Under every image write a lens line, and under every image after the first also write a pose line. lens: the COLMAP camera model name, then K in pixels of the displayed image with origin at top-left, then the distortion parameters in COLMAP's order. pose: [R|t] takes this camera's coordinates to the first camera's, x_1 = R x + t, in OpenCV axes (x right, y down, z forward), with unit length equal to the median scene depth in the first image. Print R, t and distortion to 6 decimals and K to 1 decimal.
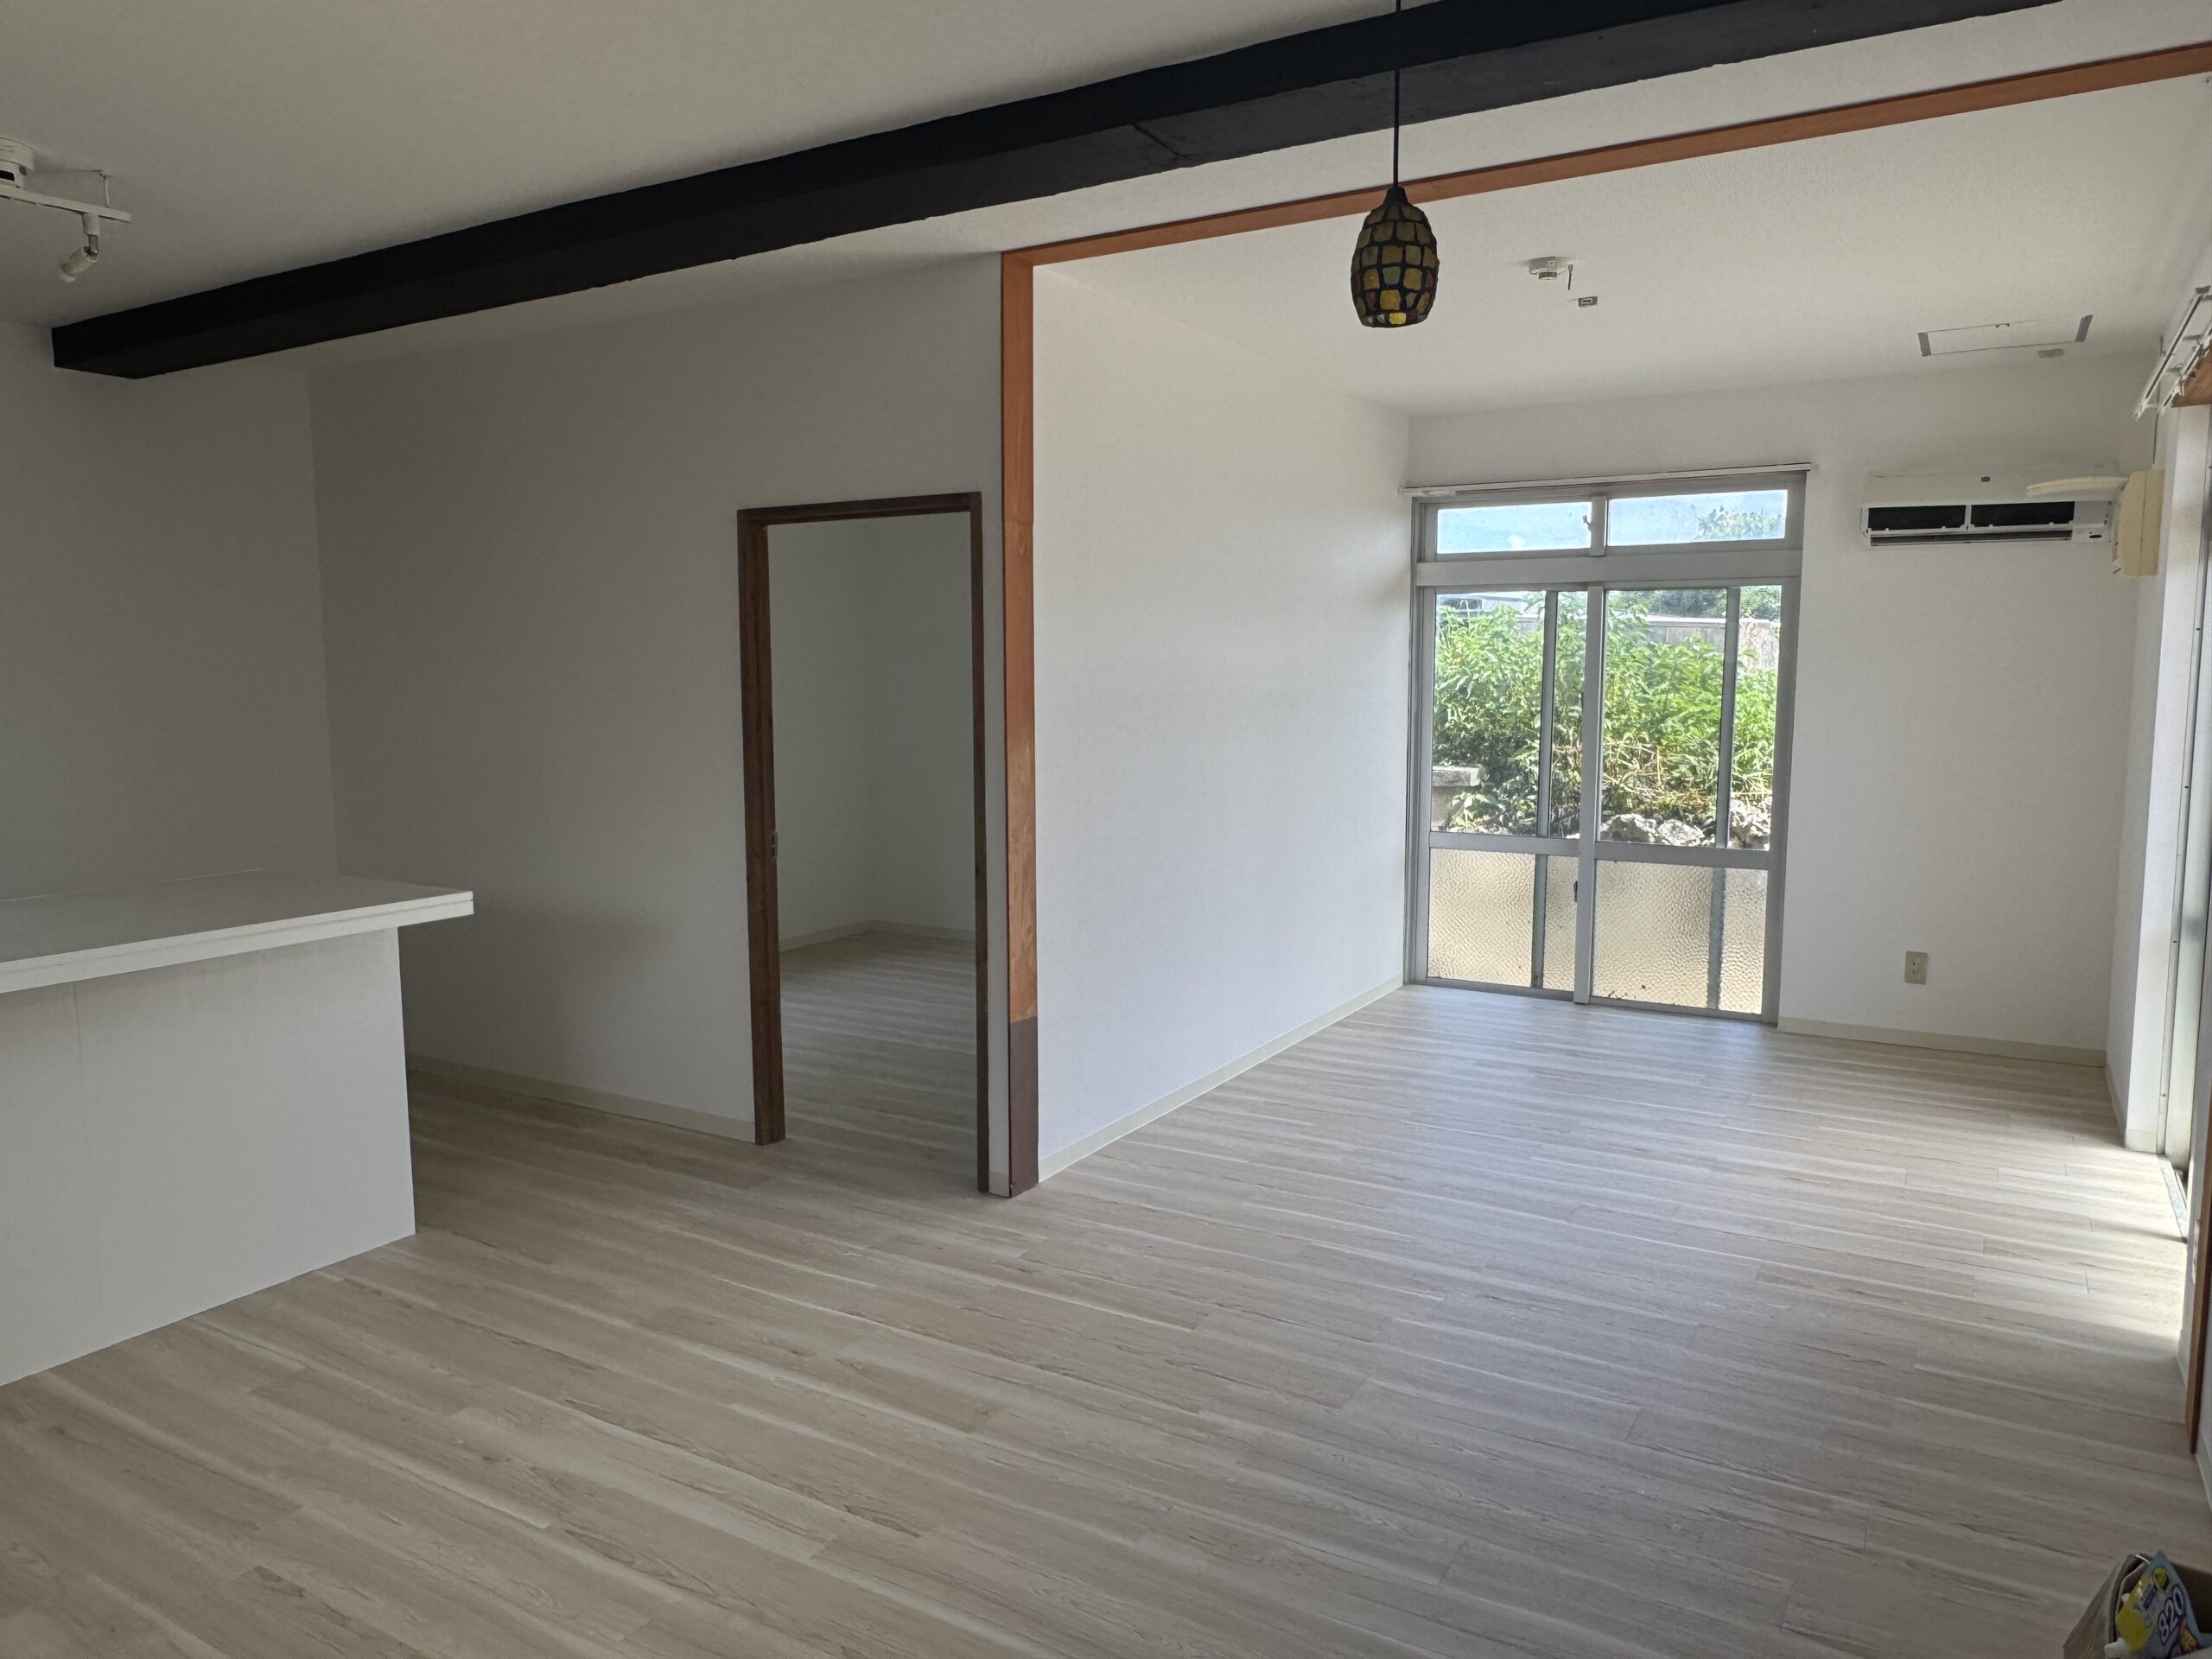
lens RADIAL K [[1492.1, 0, 1106.0], [0, 1492.1, 829.5], [0, 0, 1]] dist [-0.022629, -0.002823]
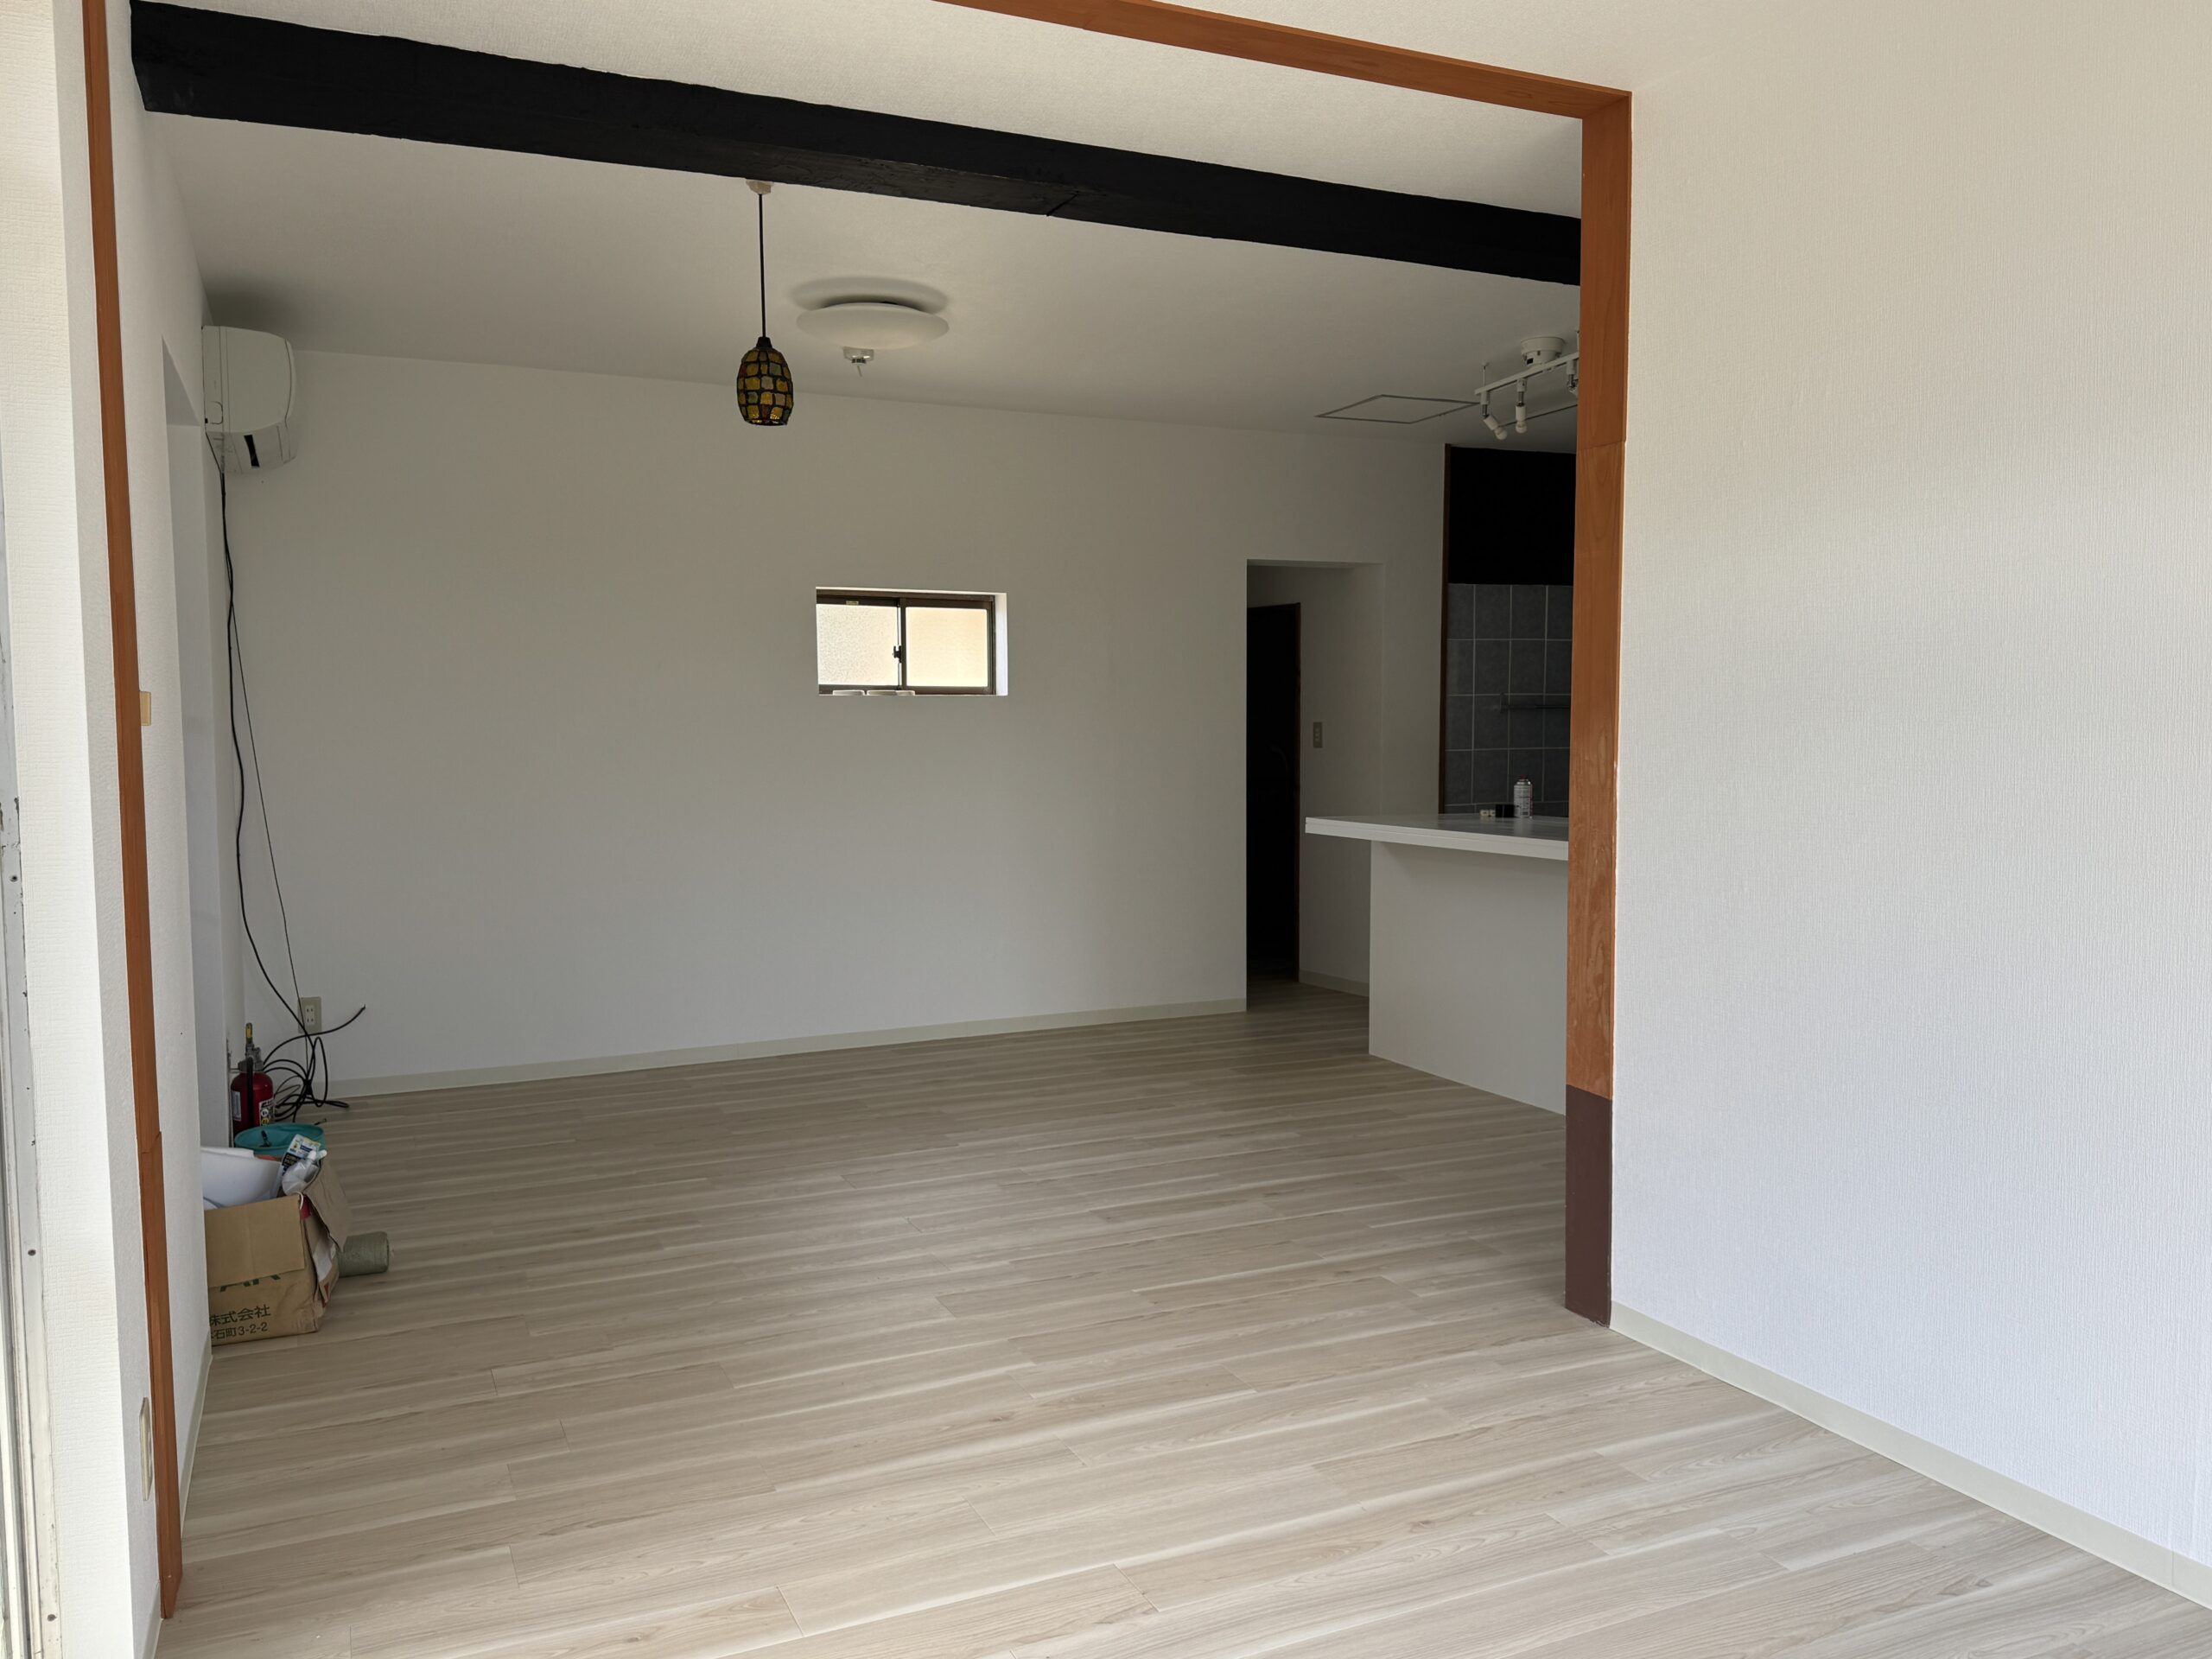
lens RADIAL K [[1657.4, 0, 1106.0], [0, 1657.4, 829.5], [0, 0, 1]] dist [0.127235, -0.381145]
pose [[-0.559076, 0.061169, -0.826857, 0.946903], [-0.087800, 0.987300, 0.132403, -0.119280], [0.824454, 0.146622, -0.546605, 1.488839]]
